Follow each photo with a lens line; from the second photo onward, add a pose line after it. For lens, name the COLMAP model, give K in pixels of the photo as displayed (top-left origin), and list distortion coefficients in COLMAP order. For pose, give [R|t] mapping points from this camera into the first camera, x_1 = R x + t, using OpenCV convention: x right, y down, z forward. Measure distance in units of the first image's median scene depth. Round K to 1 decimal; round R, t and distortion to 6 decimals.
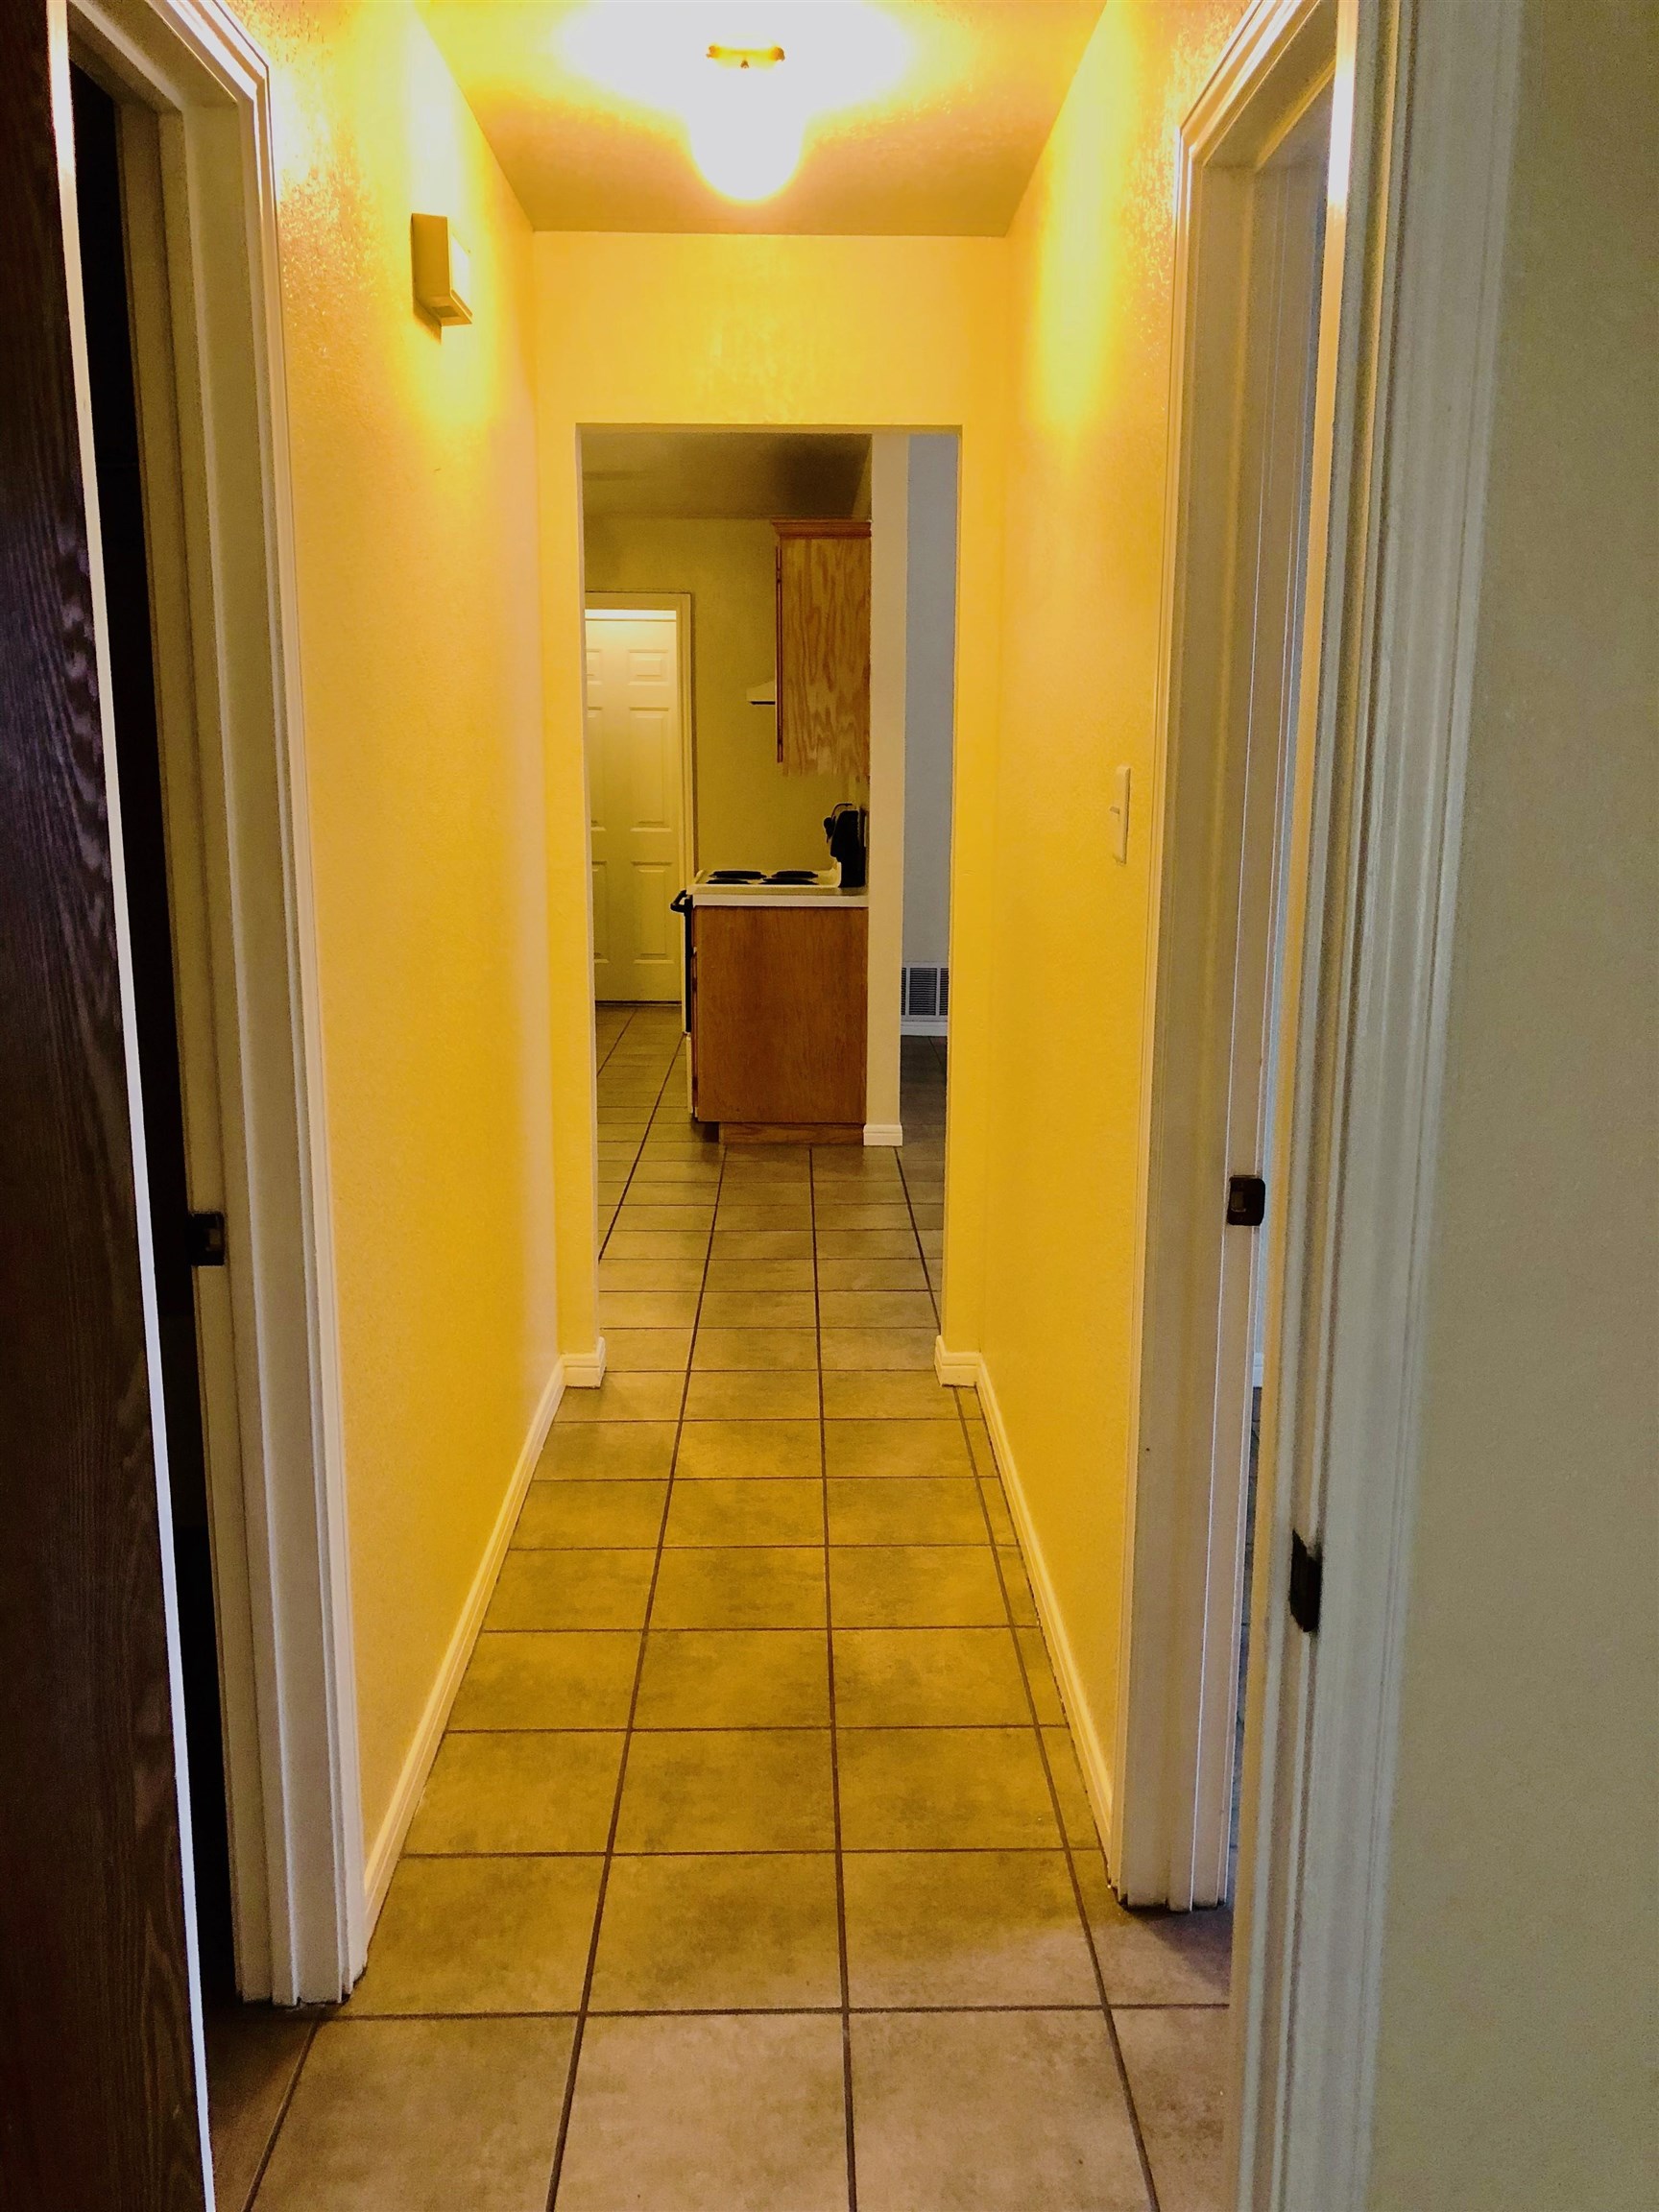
lens RADIAL K [[1817.7, 0, 833.1], [0, 1817.7, 1103.6], [0, 0, 1]] dist [0.035428, -0.030937]
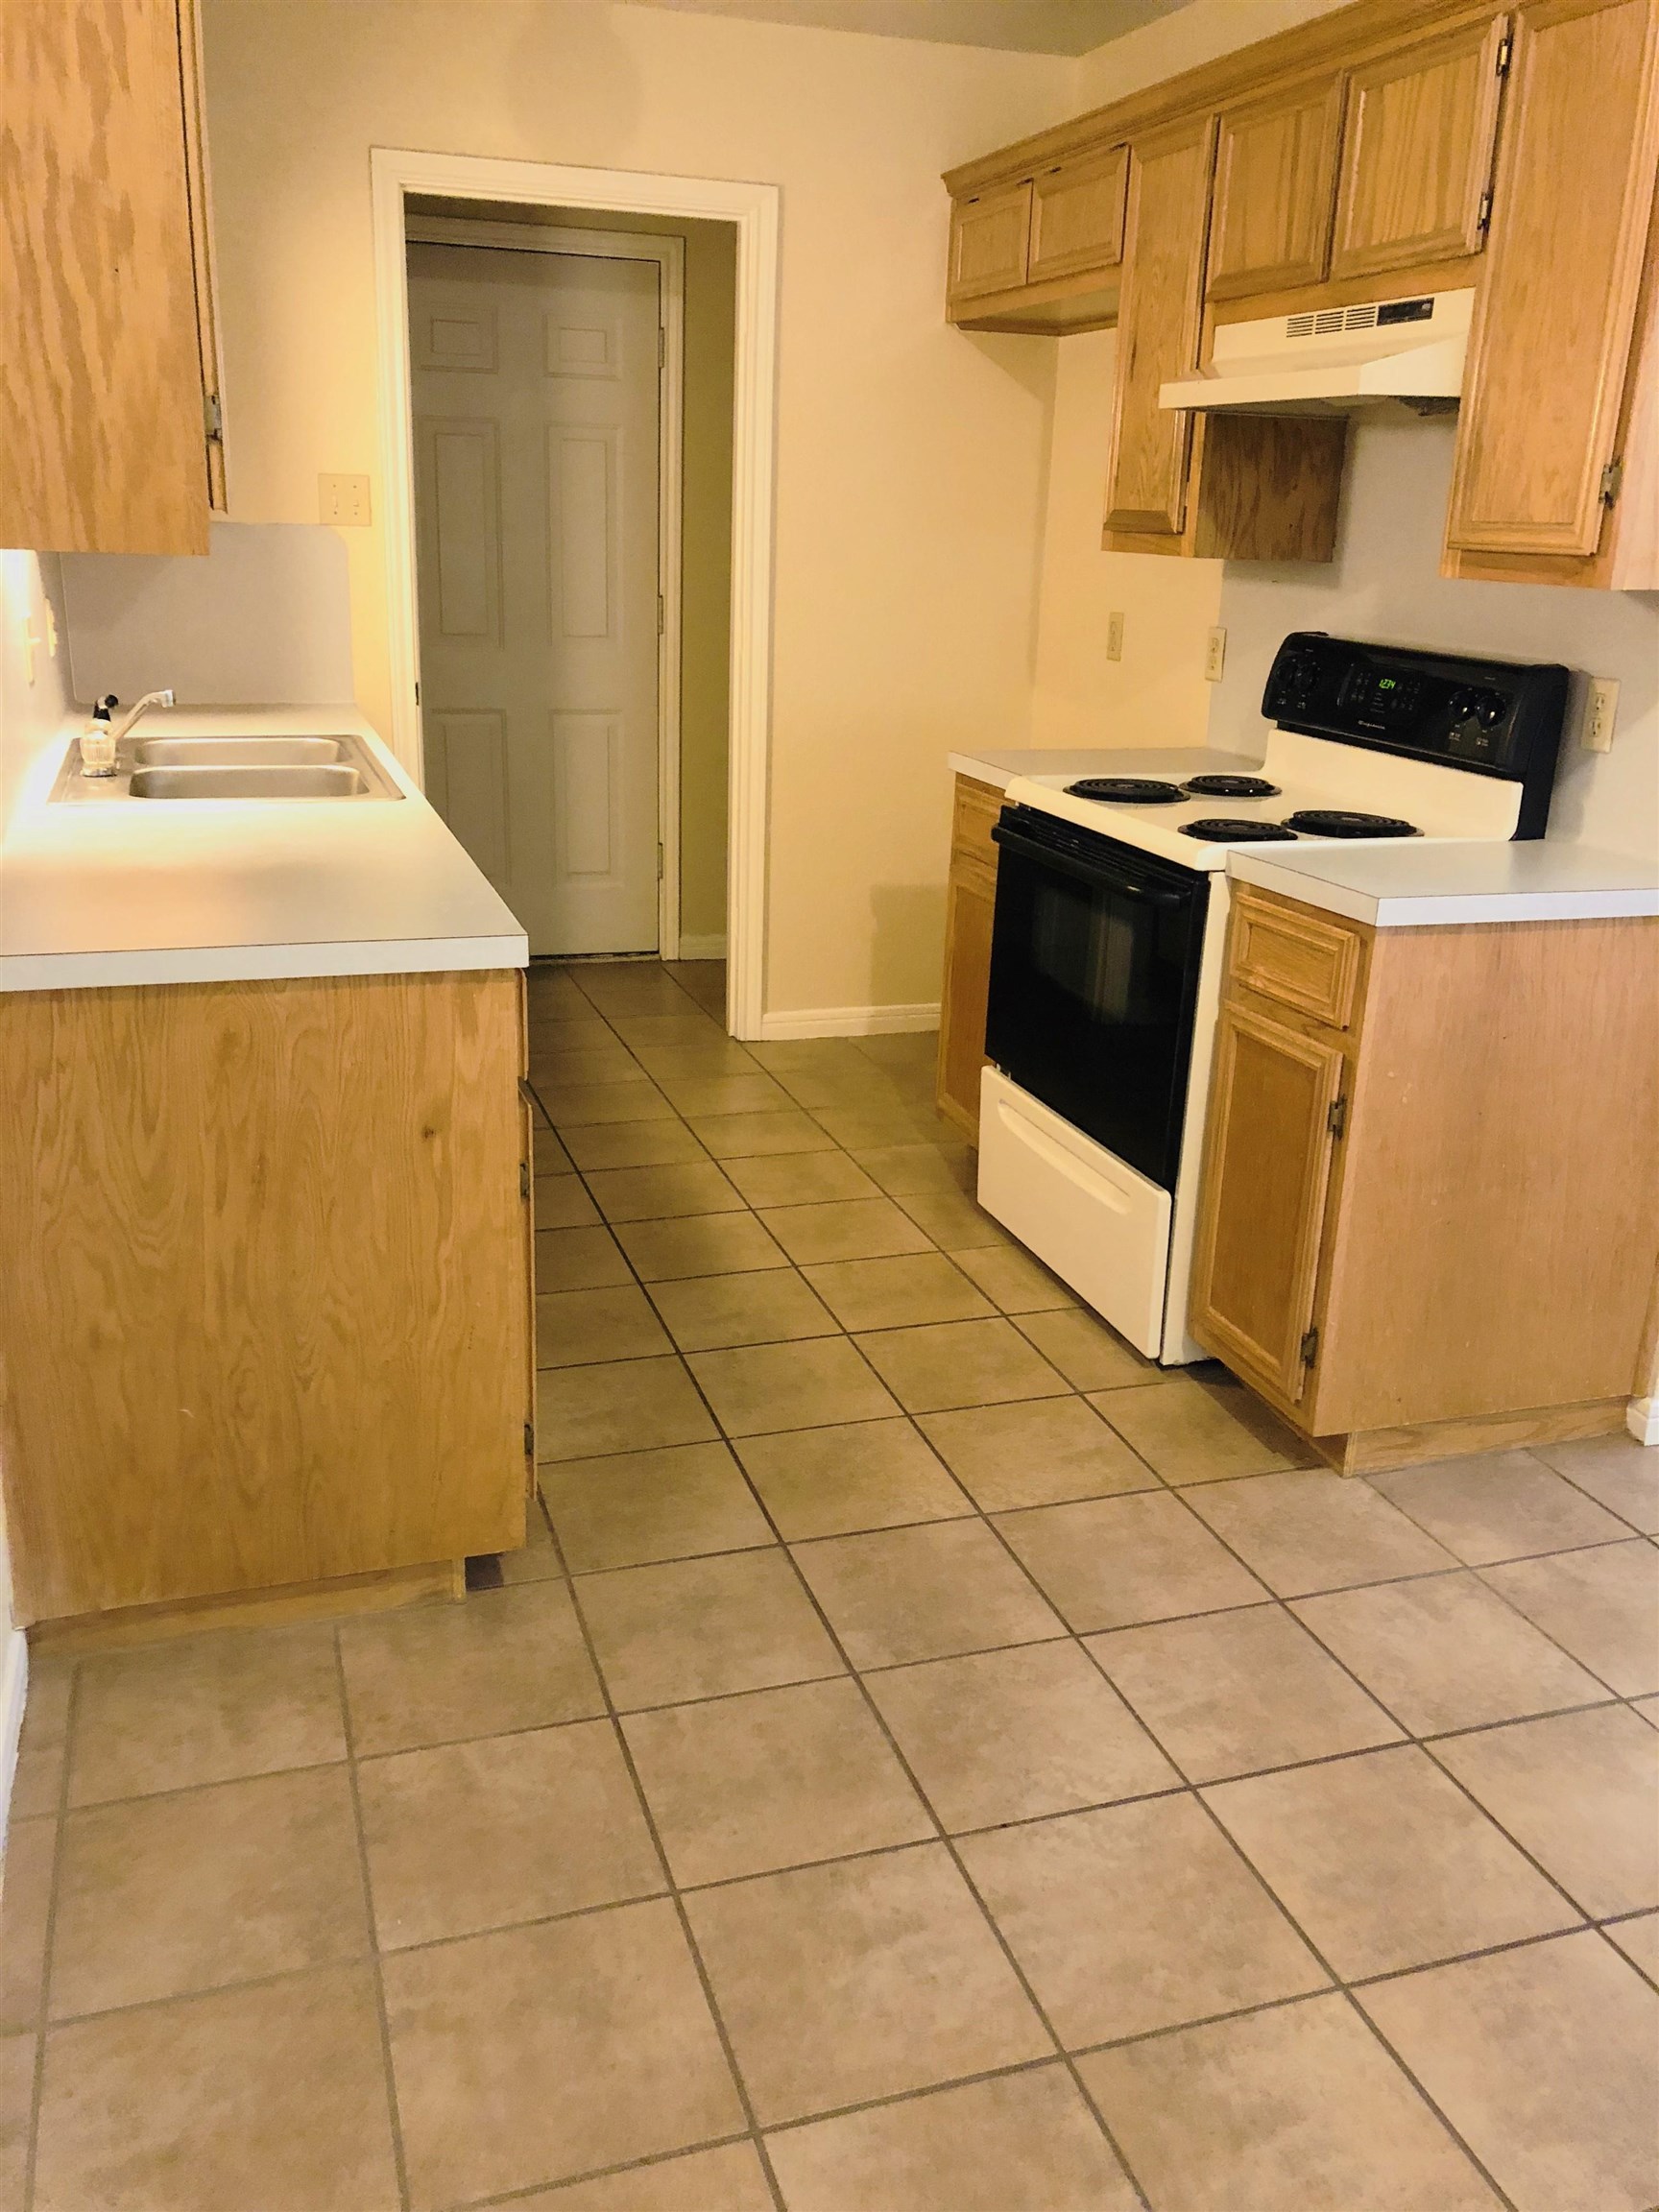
lens RADIAL K [[1817.7, 0, 815.0], [0, 1817.7, 1096.9], [0, 0, 1]] dist [0.035428, -0.030937]
pose [[0.953516, -0.067250, 0.293742, -0.296007], [0.030477, 0.991303, 0.128021, -0.122749], [-0.299797, -0.113118, 0.947273, 0.649433]]
